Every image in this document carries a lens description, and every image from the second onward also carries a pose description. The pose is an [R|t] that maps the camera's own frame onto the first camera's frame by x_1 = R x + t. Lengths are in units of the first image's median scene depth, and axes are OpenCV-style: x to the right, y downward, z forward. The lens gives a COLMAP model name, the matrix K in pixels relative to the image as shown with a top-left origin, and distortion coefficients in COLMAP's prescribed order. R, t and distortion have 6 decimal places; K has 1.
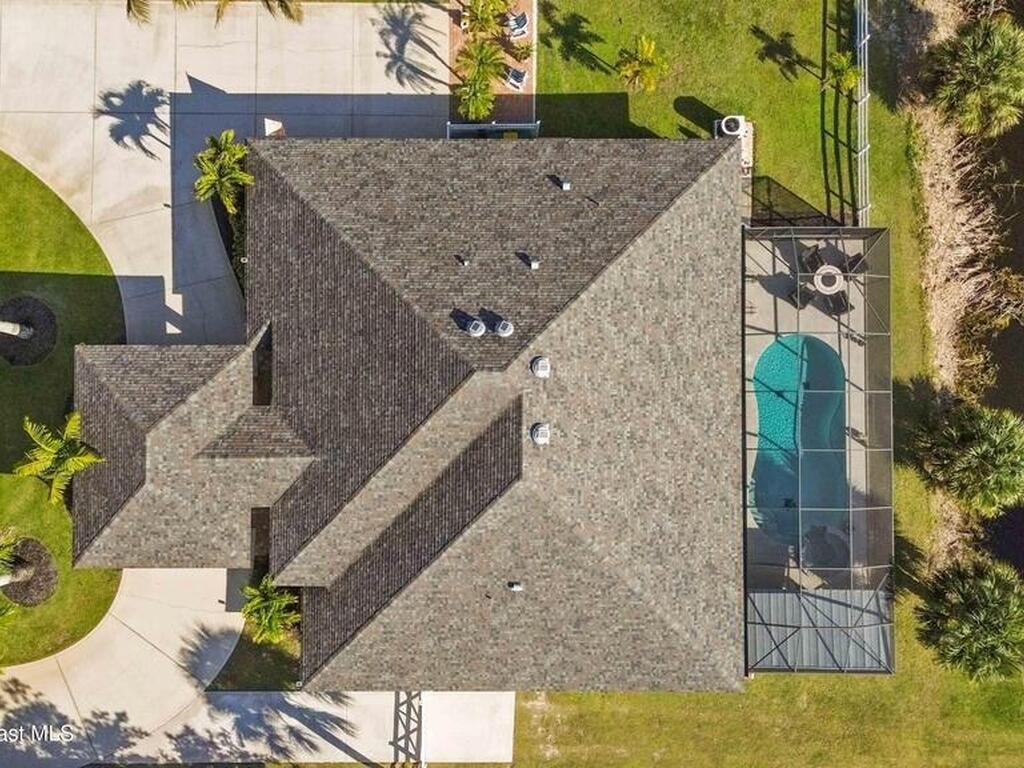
lens RADIAL K [[969.6, 0, 512.0], [0, 969.6, 384.0], [0, 0, 1]] dist [0.160405, -0.261875]
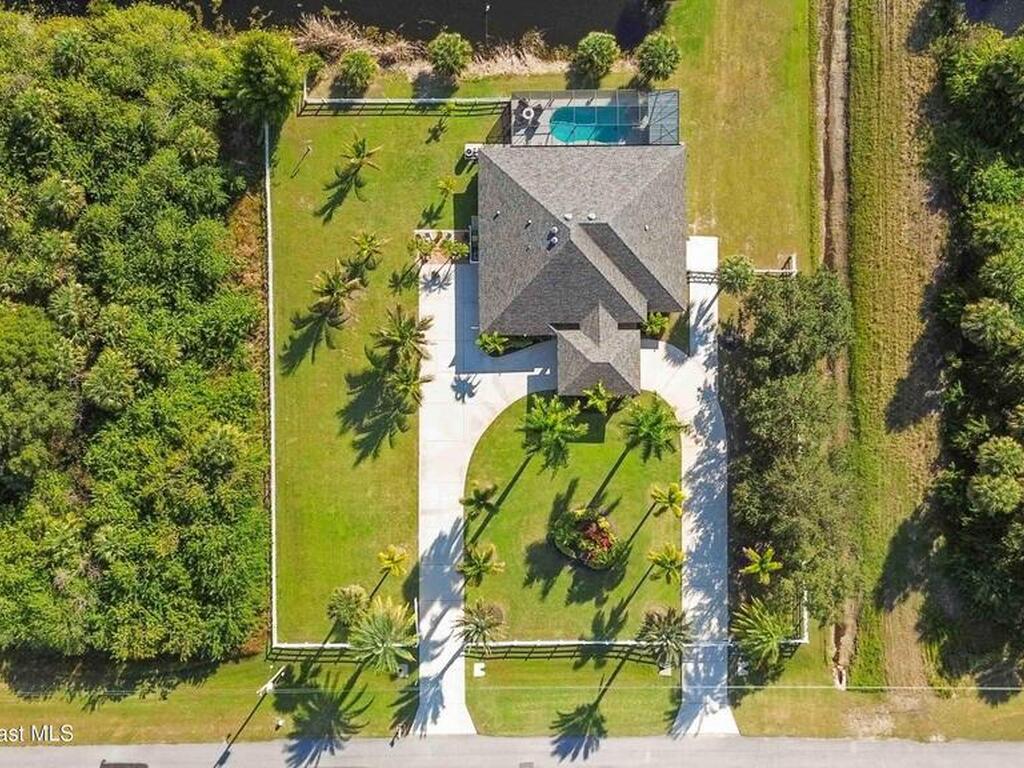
lens RADIAL K [[969.6, 0, 512.0], [0, 969.6, 384.0], [0, 0, 1]] dist [0.160405, -0.261875]
pose [[-0.006524, -0.999941, 0.008717, -0.398330], [0.999871, -0.006396, 0.014737, -0.187433], [-0.014680, 0.008812, 0.999853, -1.520453]]
